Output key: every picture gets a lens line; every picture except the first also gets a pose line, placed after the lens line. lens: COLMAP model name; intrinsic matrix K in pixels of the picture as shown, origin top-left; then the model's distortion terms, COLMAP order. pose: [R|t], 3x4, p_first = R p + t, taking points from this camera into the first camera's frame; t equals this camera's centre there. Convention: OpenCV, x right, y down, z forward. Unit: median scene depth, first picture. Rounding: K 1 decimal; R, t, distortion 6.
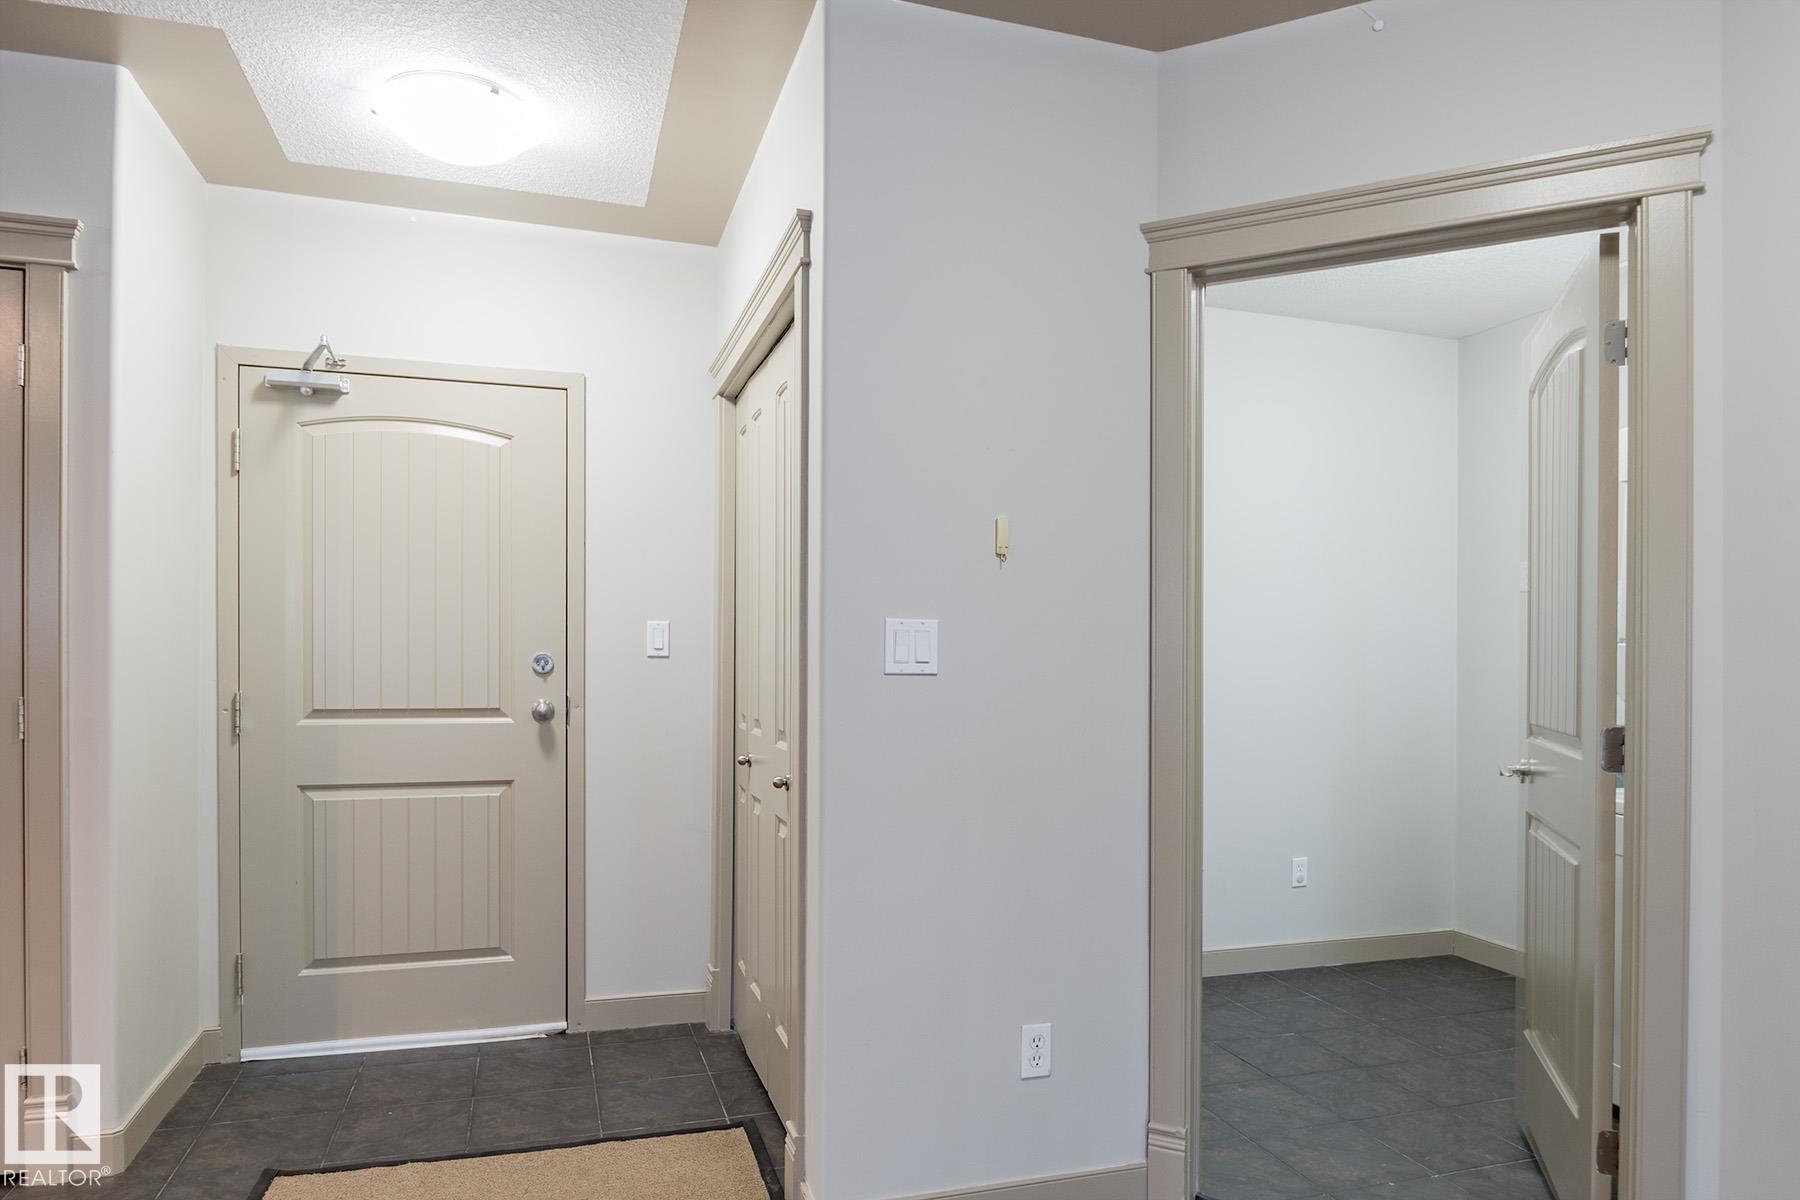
lens RADIAL K [[1124.0, 0, 905.8], [0, 1124.0, 642.0], [0, 0, 1]] dist [-0.001614, 0.000112]
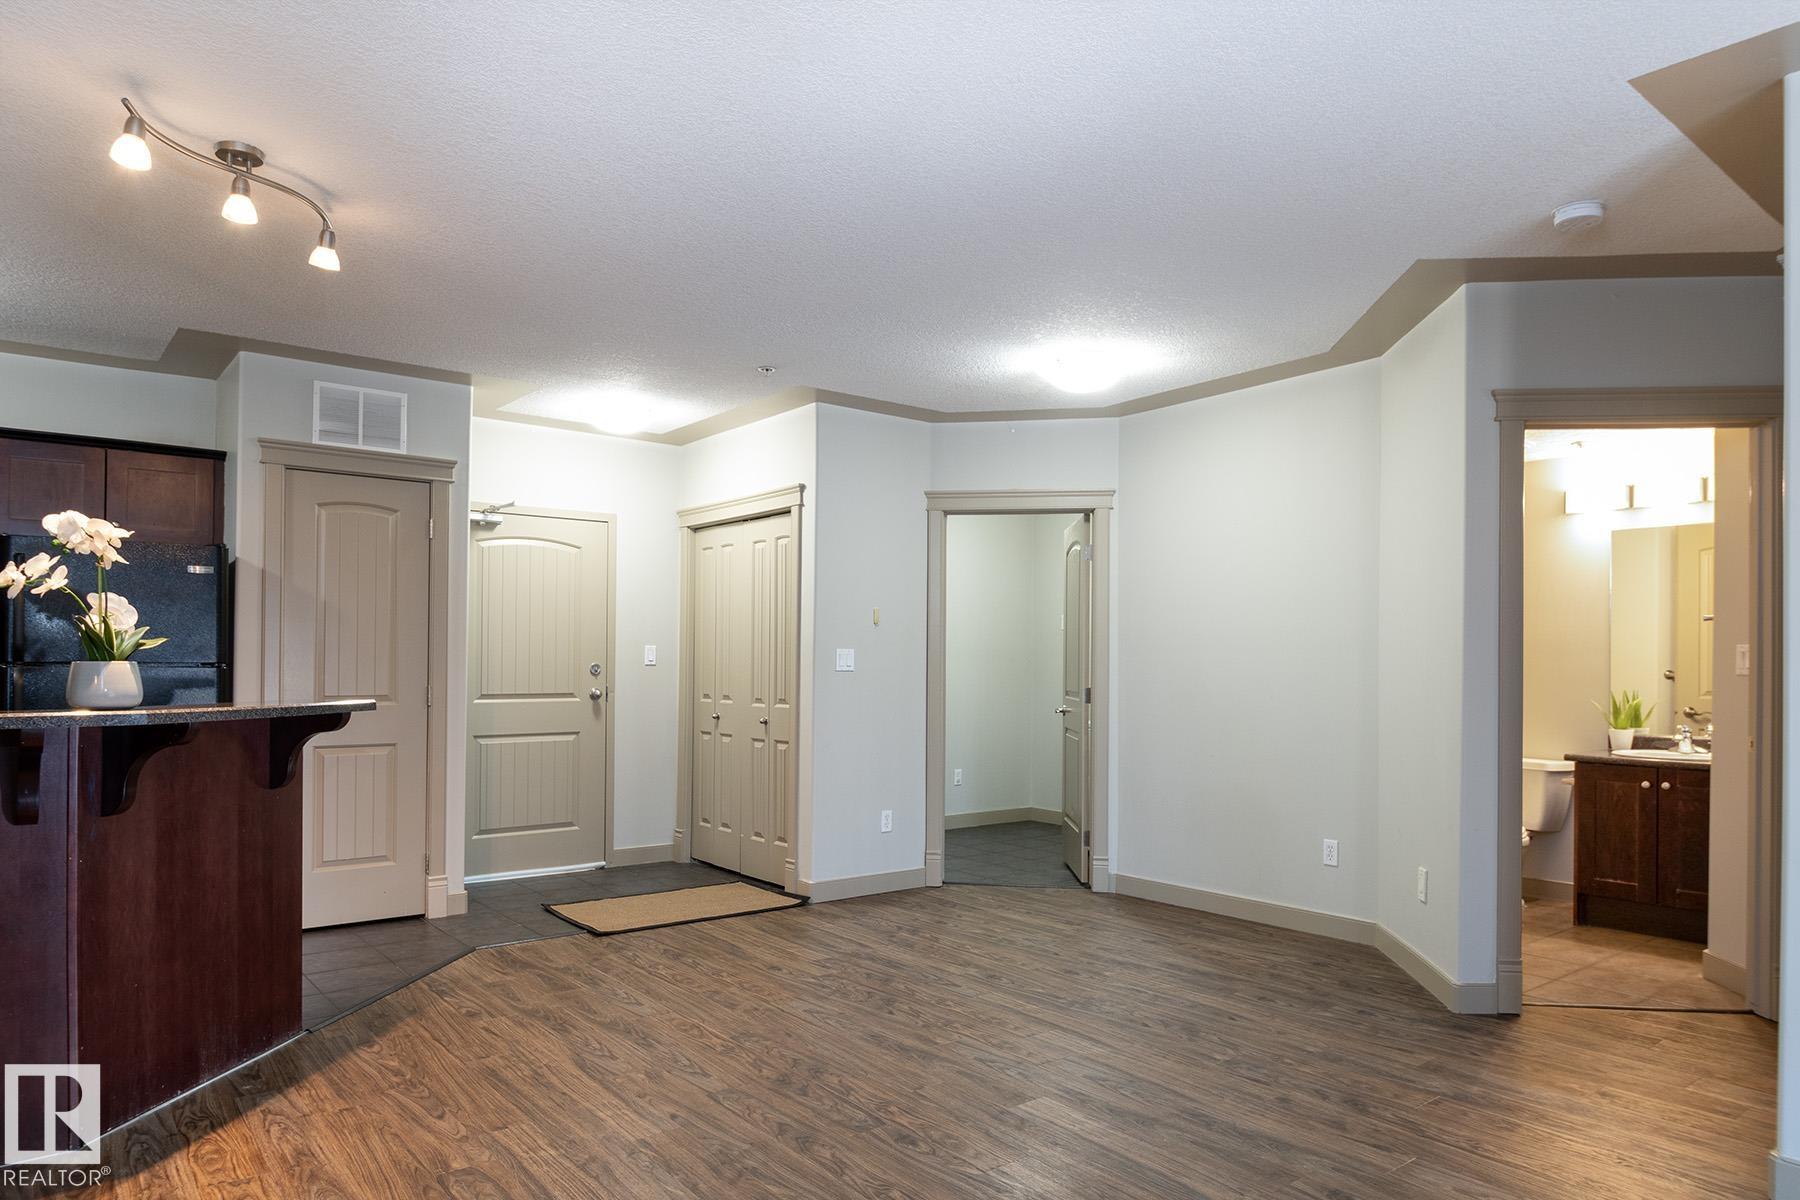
lens RADIAL K [[1098.1, 0, 902.9], [0, 1098.1, 653.7], [0, 0, 1]] dist [-0.002084, -0.000608]
pose [[0.938021, -0.001648, 0.346576, -0.545068], [0.000656, 0.999995, 0.002978, -0.012929], [-0.346579, -0.002566, 0.938017, -1.019051]]
